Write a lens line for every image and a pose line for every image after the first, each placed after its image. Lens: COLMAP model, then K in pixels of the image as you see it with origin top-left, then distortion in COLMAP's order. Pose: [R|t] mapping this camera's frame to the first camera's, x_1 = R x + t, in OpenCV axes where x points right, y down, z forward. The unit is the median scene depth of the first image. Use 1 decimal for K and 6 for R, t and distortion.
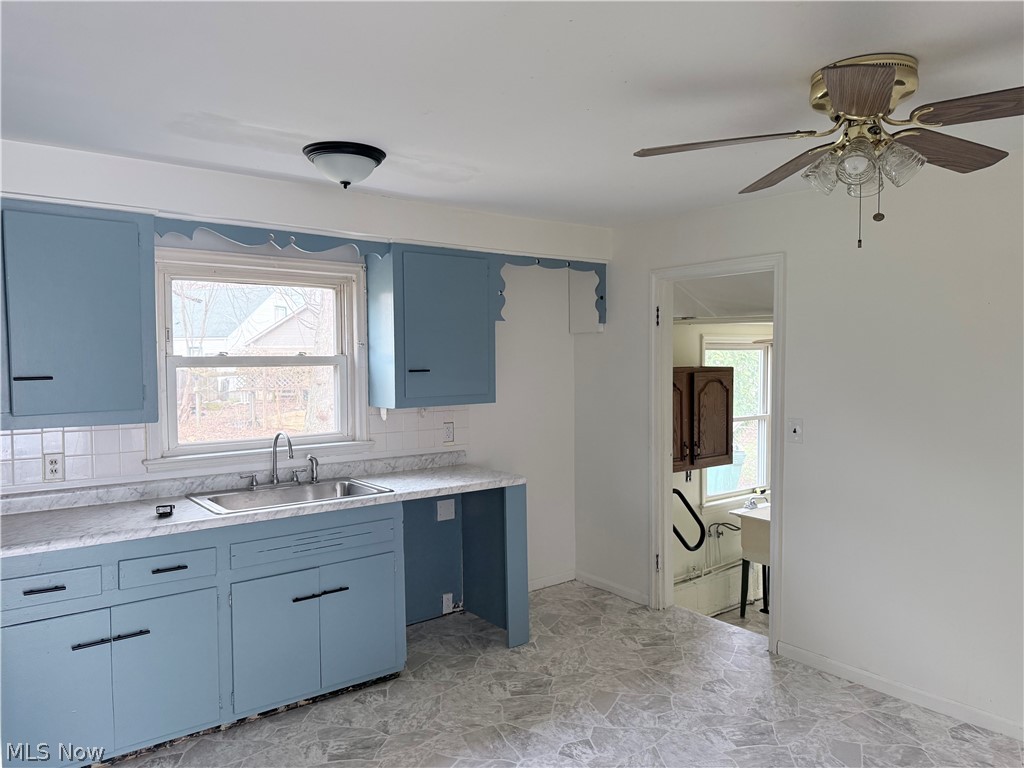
lens RADIAL K [[729.4, 0, 511.7], [0, 729.4, 384.1], [0, 0, 1]] dist [-0.008699, -0.002714]
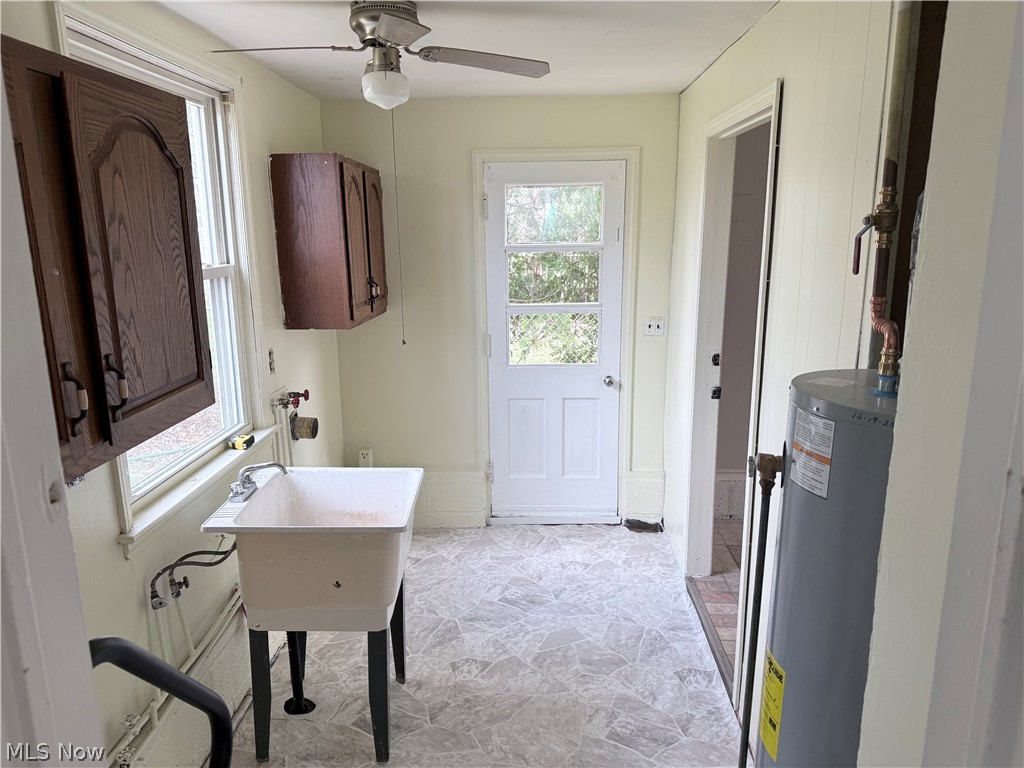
lens RADIAL K [[729.4, 0, 509.7], [0, 729.4, 387.3], [0, 0, 1]] dist [-0.008699, -0.002714]
pose [[0.638328, -0.170735, 0.750591, 0.143367], [0.037944, 0.980885, 0.190851, 0.044661], [-0.768829, -0.093345, 0.632605, 0.705221]]
